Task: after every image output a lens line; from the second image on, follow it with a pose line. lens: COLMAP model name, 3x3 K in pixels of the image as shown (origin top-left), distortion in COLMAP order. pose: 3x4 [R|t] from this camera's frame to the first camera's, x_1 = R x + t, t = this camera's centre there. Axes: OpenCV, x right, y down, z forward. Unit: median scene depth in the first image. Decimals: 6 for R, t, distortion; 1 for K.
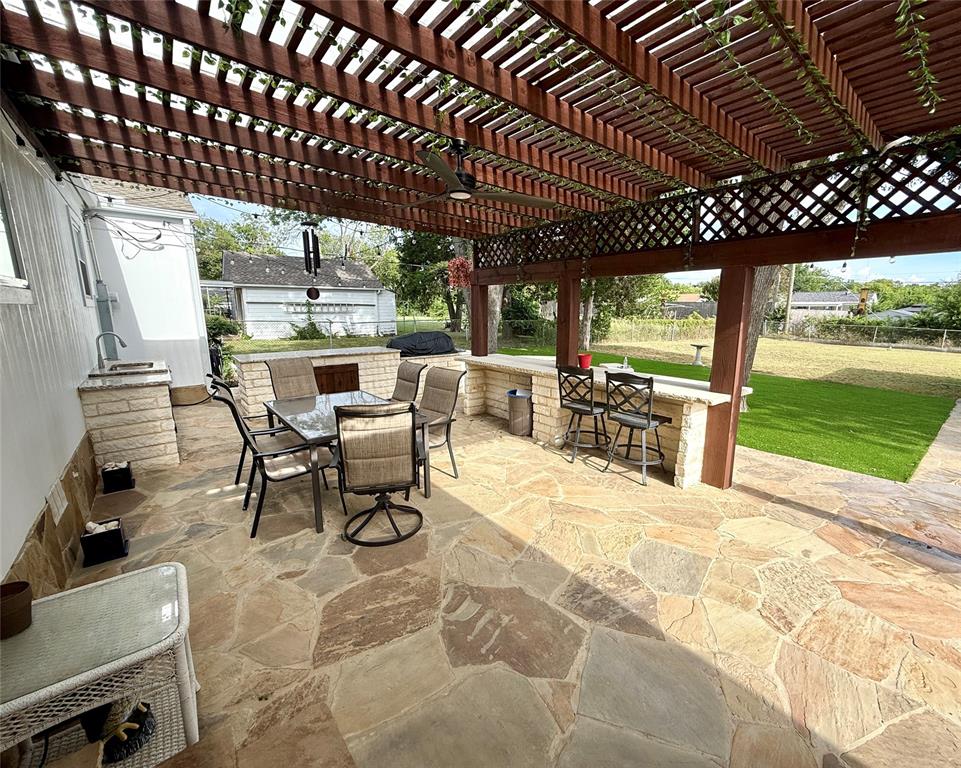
lens RADIAL K [[401.8, 0, 485.4], [0, 401.8, 385.9], [0, 0, 1]] dist [0.002200, 0.000273]
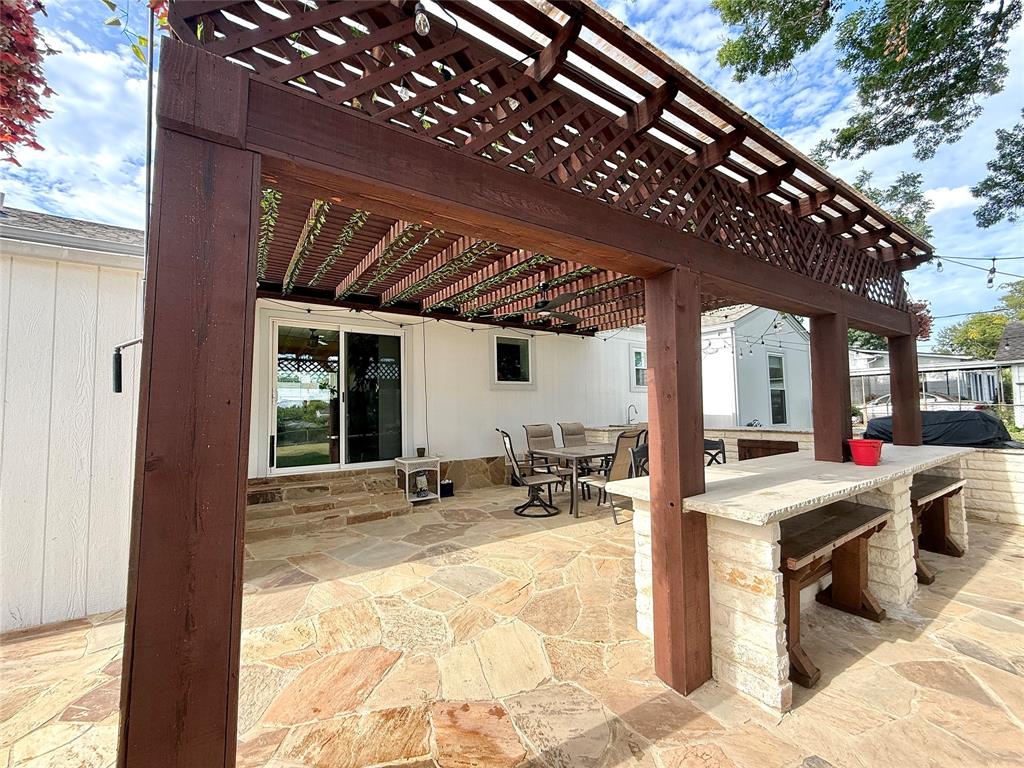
lens RADIAL K [[412.2, 0, 514.2], [0, 412.2, 385.9], [0, 0, 1]] dist [-0.000674, 0.000593]
pose [[-0.098261, -0.060672, -0.993309, 1.846020], [-0.176424, 0.983391, -0.042614, -0.080636], [0.979397, 0.171056, -0.107333, 1.303636]]
